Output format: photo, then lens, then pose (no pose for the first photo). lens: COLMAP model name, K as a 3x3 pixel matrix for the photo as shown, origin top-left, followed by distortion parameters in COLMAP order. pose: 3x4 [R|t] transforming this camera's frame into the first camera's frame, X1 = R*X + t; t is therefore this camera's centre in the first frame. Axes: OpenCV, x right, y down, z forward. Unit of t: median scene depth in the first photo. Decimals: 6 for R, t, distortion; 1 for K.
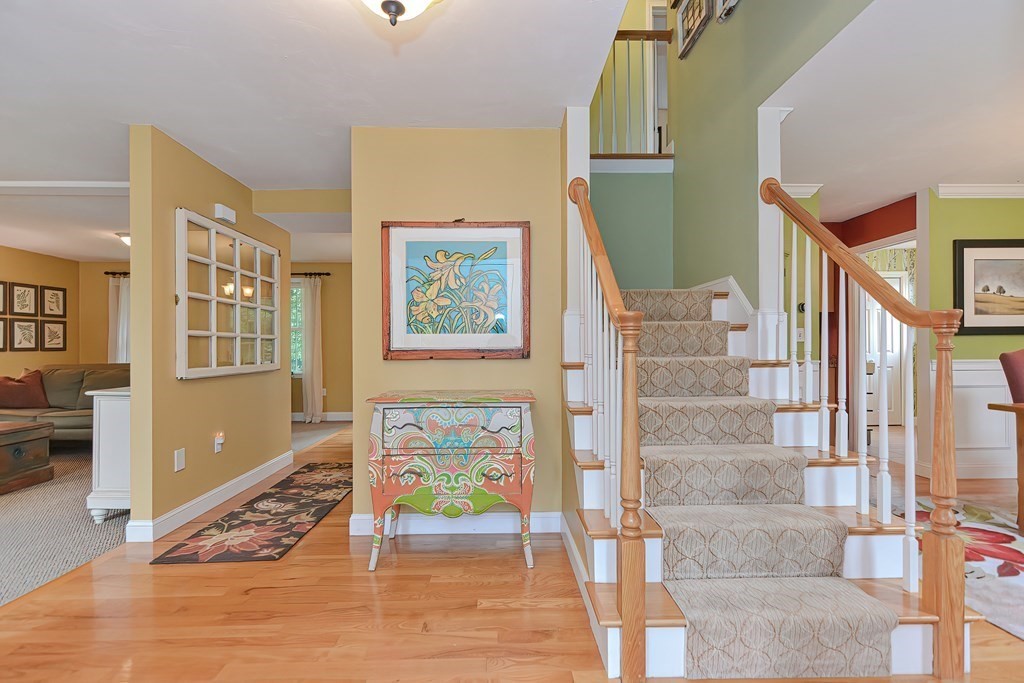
lens RADIAL K [[495.3, 0, 515.0], [0, 495.3, 346.6], [0, 0, 1]] dist [0.020444, -0.011328]
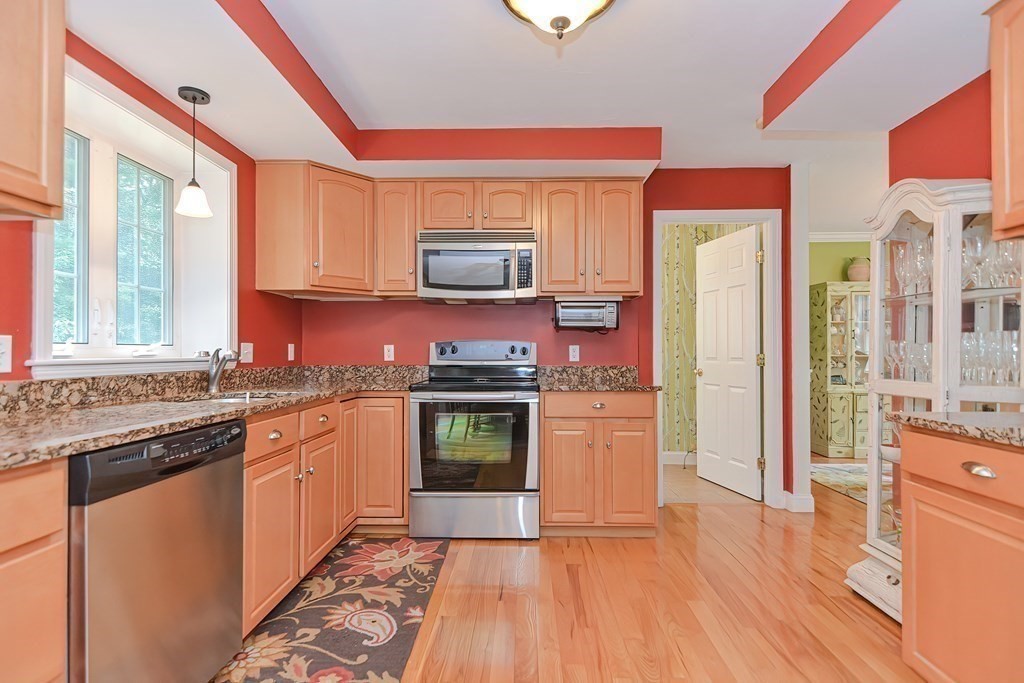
lens RADIAL K [[495.3, 0, 514.4], [0, 495.3, 347.2], [0, 0, 1]] dist [0.020444, -0.011328]
pose [[-0.998022, 0.002325, 0.062825, -0.747650], [0.000982, 0.999771, -0.021400, 0.013464], [-0.062860, -0.021296, -0.997795, 1.685416]]
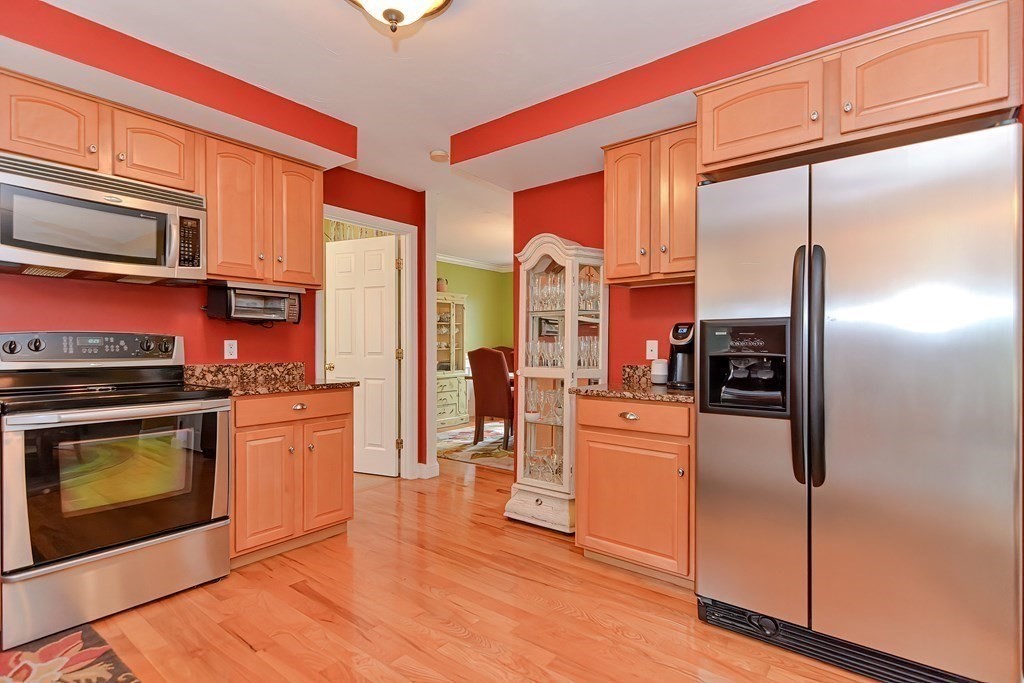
lens RADIAL K [[495.3, 0, 519.2], [0, 495.3, 347.2], [0, 0, 1]] dist [0.020444, -0.011328]
pose [[-0.643855, 0.004923, -0.765132, -0.444738], [0.008392, 0.999965, -0.000628, 0.004280], [0.765102, -0.006825, -0.643873, 1.592809]]
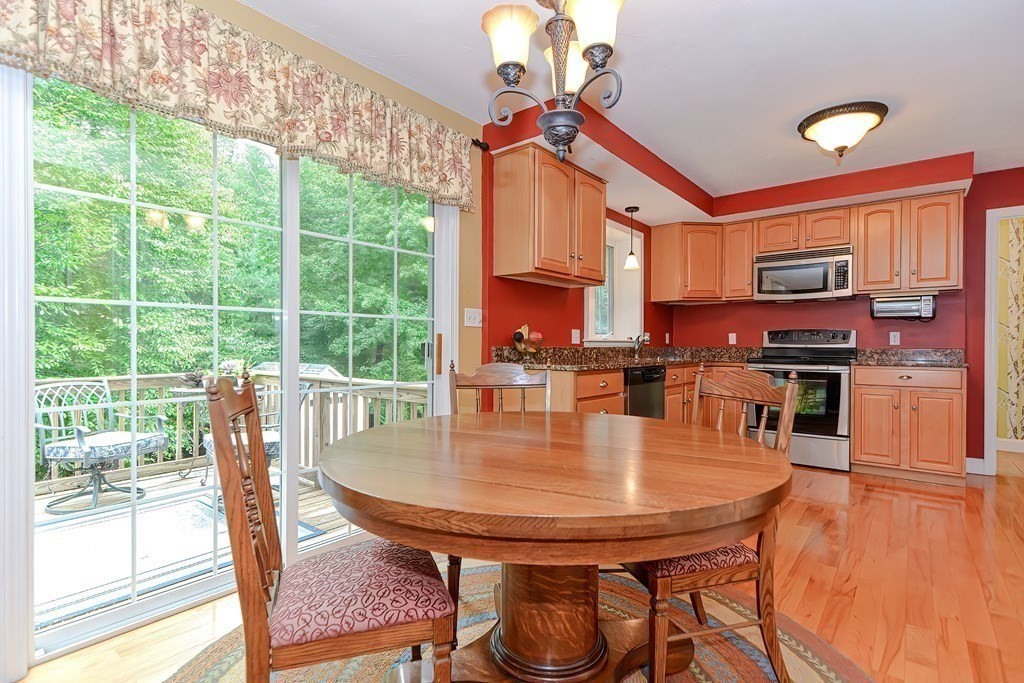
lens RADIAL K [[495.3, 0, 512.4], [0, 495.3, 347.2], [0, 0, 1]] dist [0.020444, -0.011328]
pose [[-0.752906, -0.005014, 0.658109, -0.921180], [-0.008338, 0.999963, -0.001919, 0.038475], [-0.658076, -0.006932, -0.752920, 2.277075]]
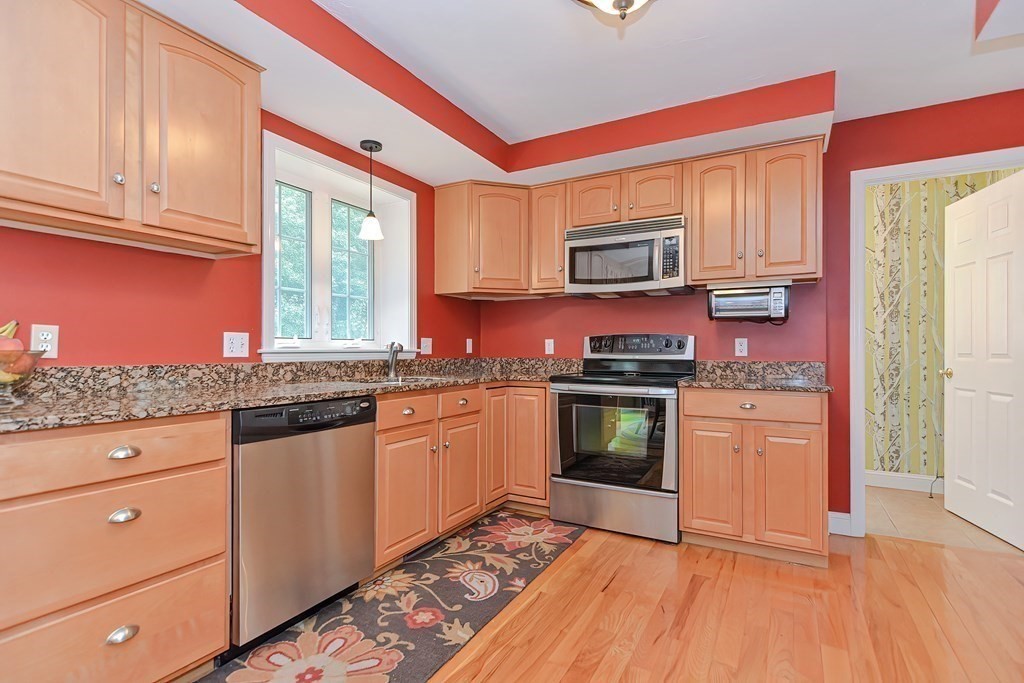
lens RADIAL K [[495.3, 0, 510.9], [0, 495.3, 346.9], [0, 0, 1]] dist [0.020444, -0.011328]
pose [[-0.853002, 0.001490, 0.521906, -0.935547], [-0.006452, 0.999889, -0.013399, 0.019014], [-0.521868, -0.014797, -0.852898, 1.653186]]
